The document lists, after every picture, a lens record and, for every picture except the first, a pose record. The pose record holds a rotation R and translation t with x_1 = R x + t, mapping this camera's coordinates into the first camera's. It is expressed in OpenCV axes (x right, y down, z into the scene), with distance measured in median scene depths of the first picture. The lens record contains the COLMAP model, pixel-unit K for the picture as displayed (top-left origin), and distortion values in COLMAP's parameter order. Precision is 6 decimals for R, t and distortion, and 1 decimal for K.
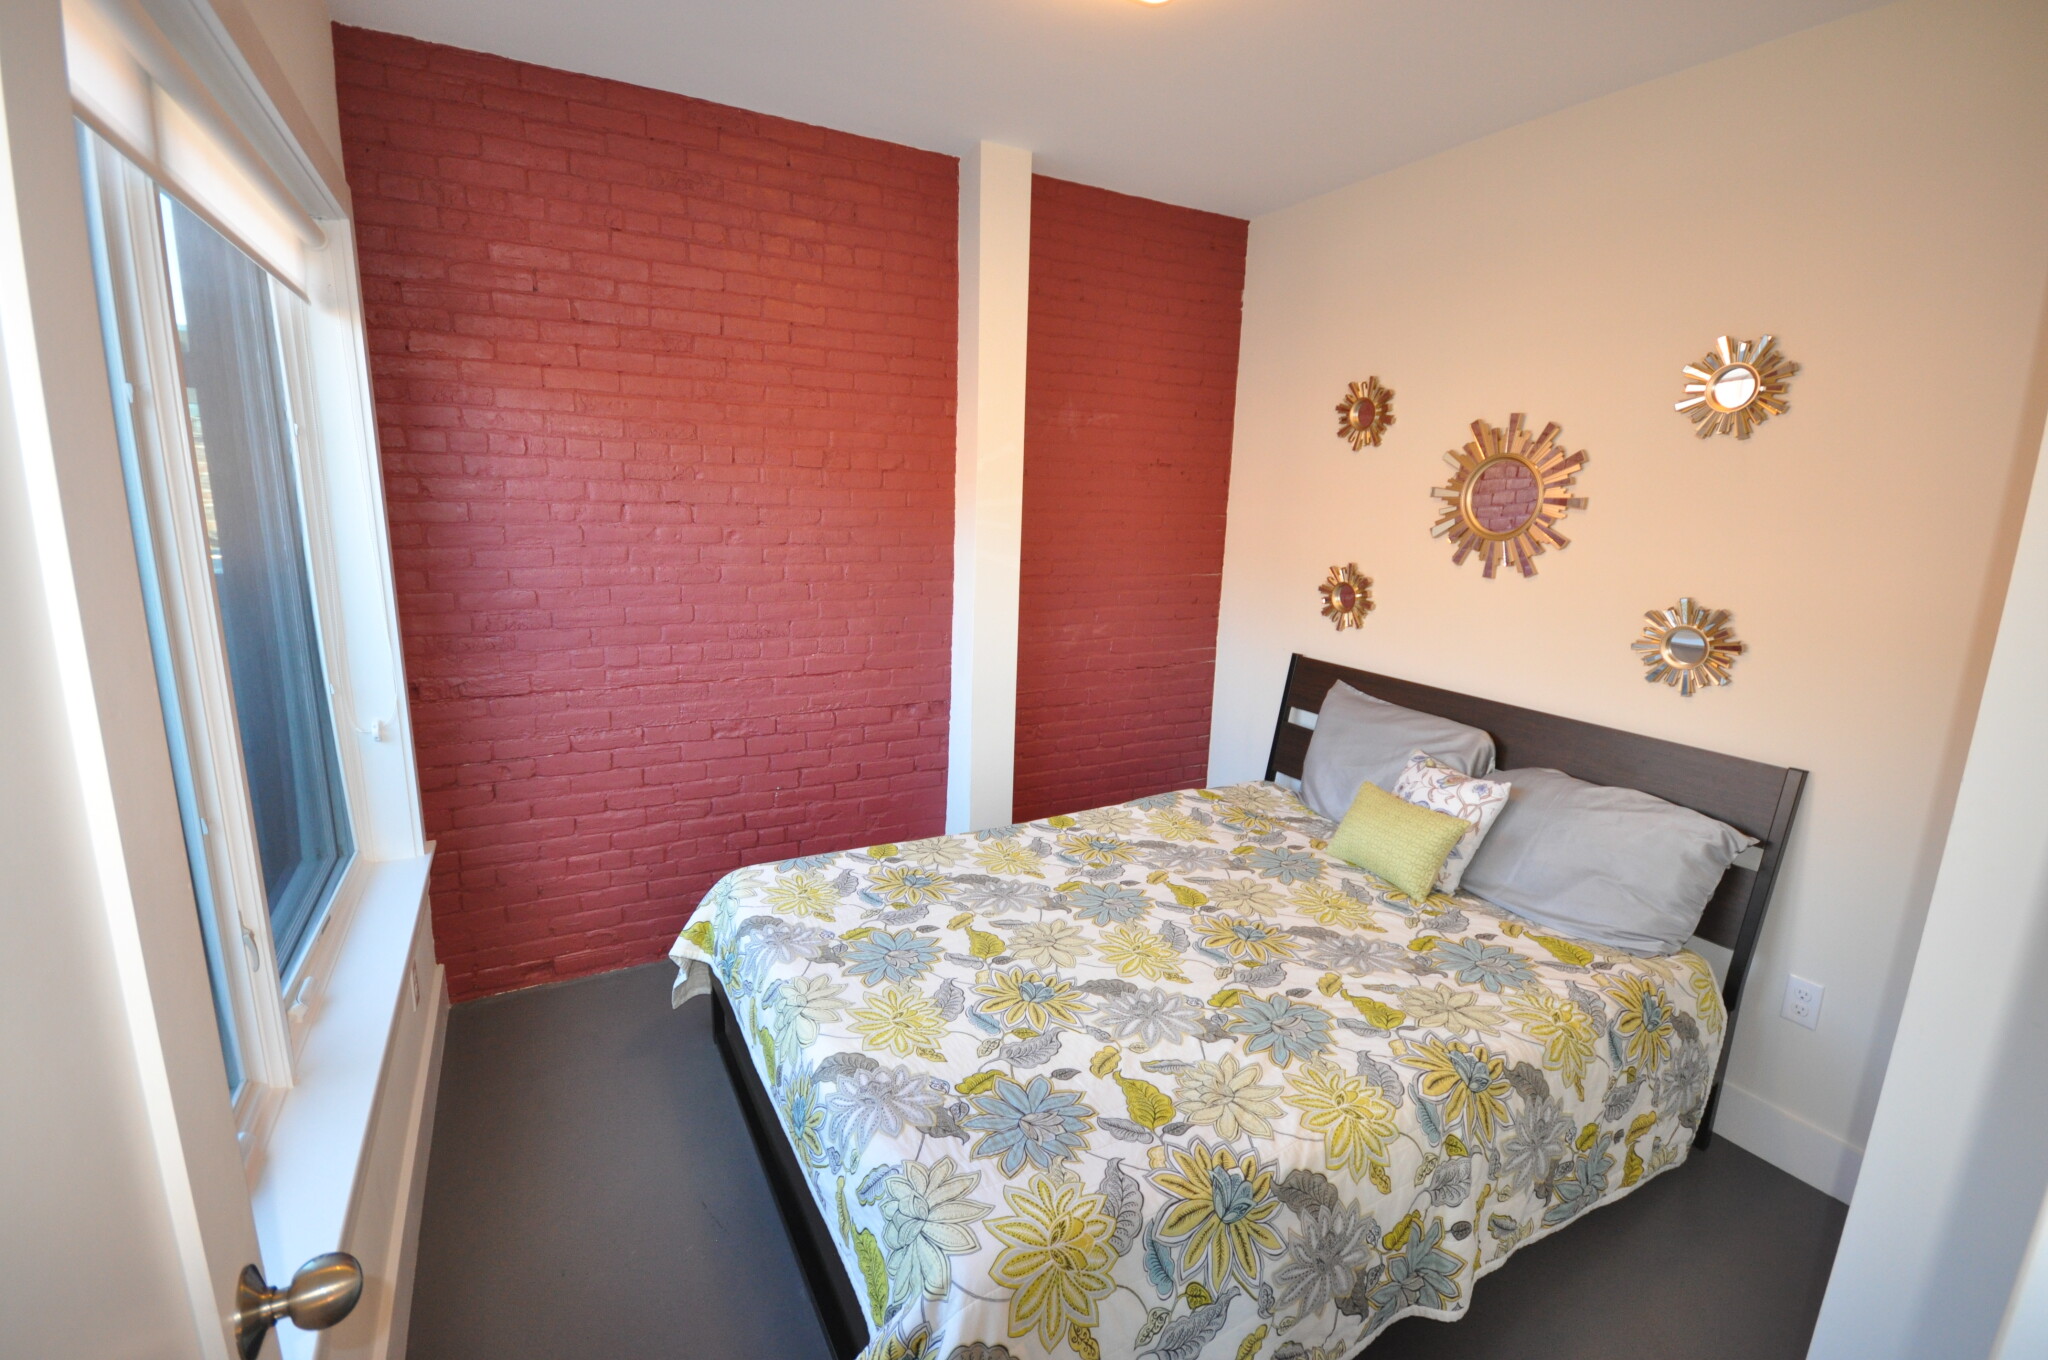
lens RADIAL K [[928.6, 0, 1024.0], [0, 928.6, 680.0], [0, 0, 1]] dist [0.000449, -0.000057]
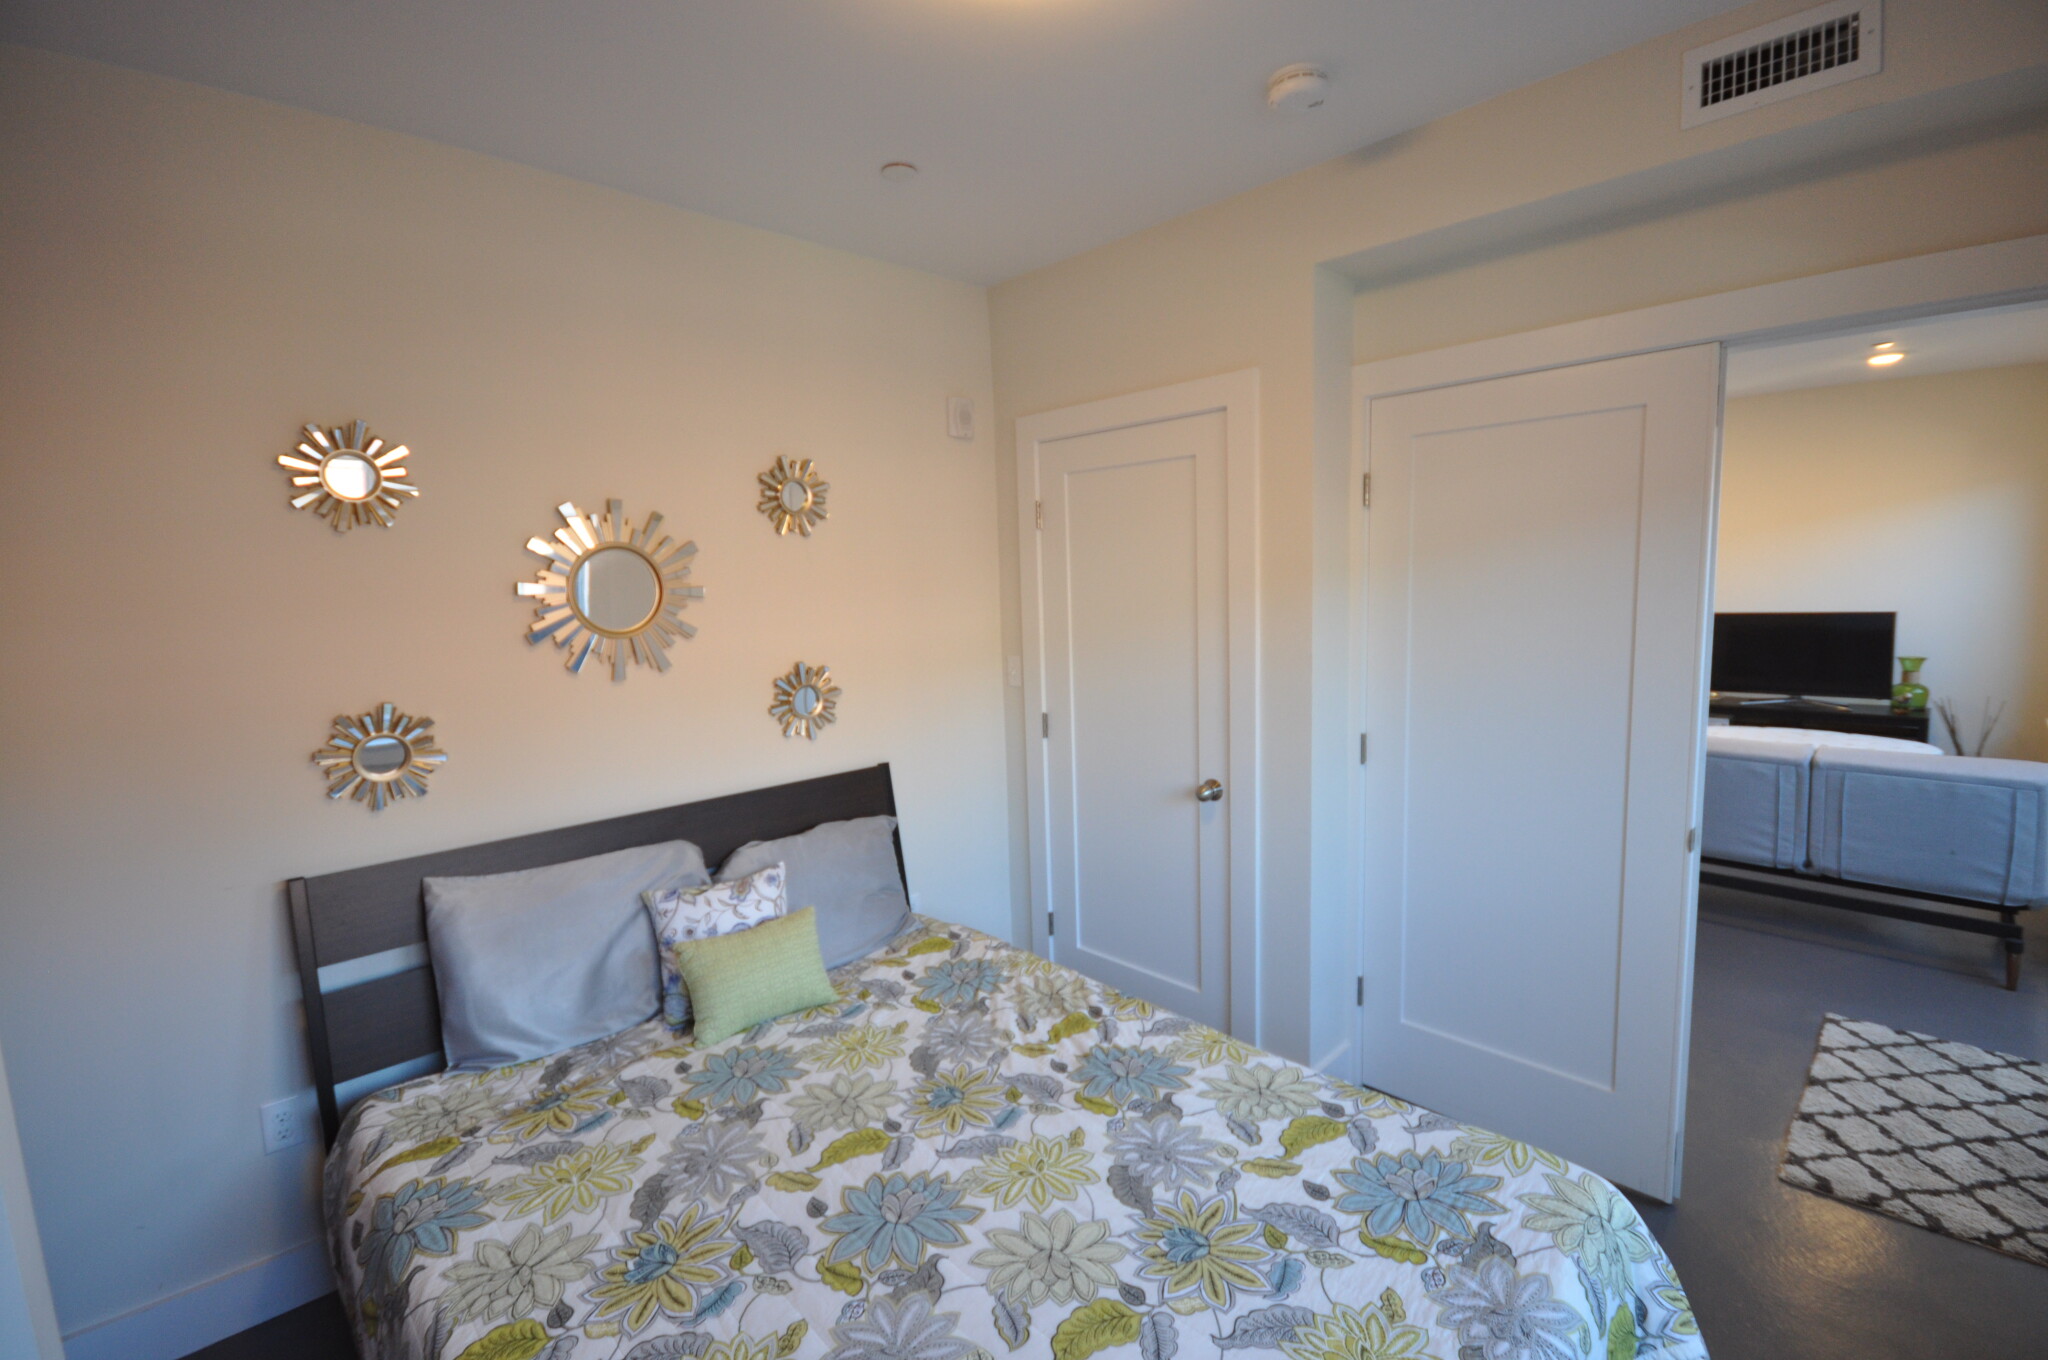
lens RADIAL K [[894.9, 0, 1024.0], [0, 894.9, 680.0], [0, 0, 1]] dist [-0.004188, -0.000432]
pose [[-0.269583, -0.131451, 0.953963, -0.490026], [0.215933, 0.957161, 0.192913, -0.226613], [-0.938455, 0.257998, -0.229650, 0.986406]]
